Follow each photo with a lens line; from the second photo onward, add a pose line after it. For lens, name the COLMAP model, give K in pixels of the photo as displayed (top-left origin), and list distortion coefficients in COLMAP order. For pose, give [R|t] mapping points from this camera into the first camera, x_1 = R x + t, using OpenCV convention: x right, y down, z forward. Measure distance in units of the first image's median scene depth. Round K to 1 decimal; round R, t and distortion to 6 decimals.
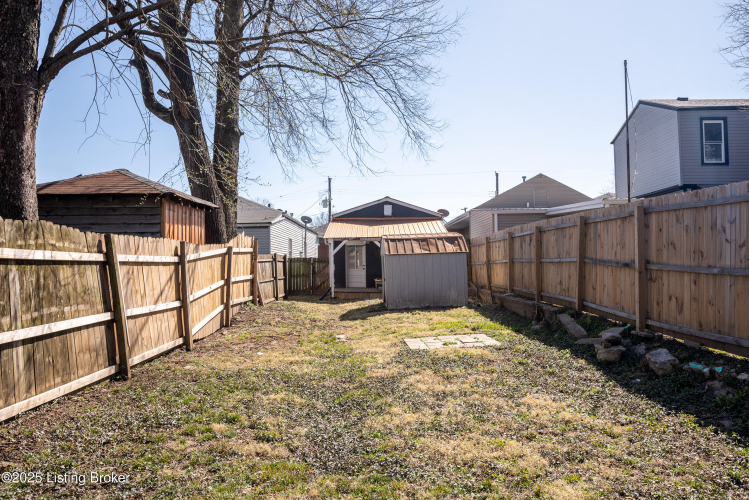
lens RADIAL K [[498.2, 0, 373.9], [0, 498.2, 251.9], [0, 0, 1]] dist [0.000623, 0.000170]
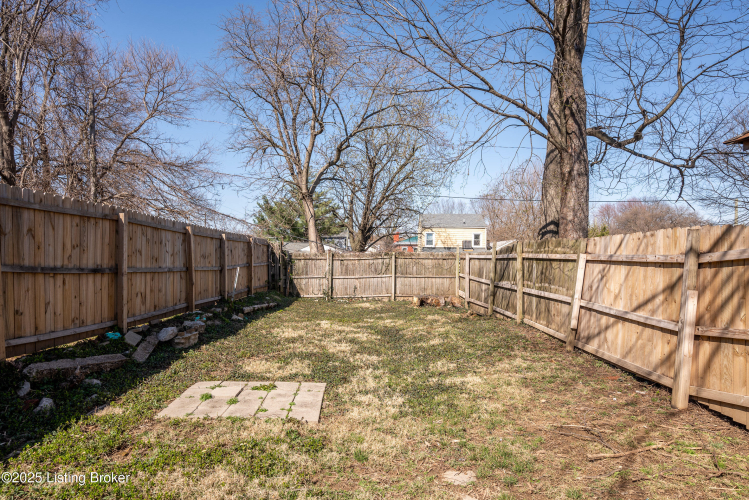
lens RADIAL K [[432.4, 0, 374.5], [0, 432.4, 252.7], [0, 0, 1]] dist [-0.000189, -0.000005]
pose [[-0.999882, 0.012970, 0.008217, -0.013165], [0.012714, 0.999453, -0.030520, 0.031297], [-0.008608, -0.030412, -0.999500, 2.287457]]
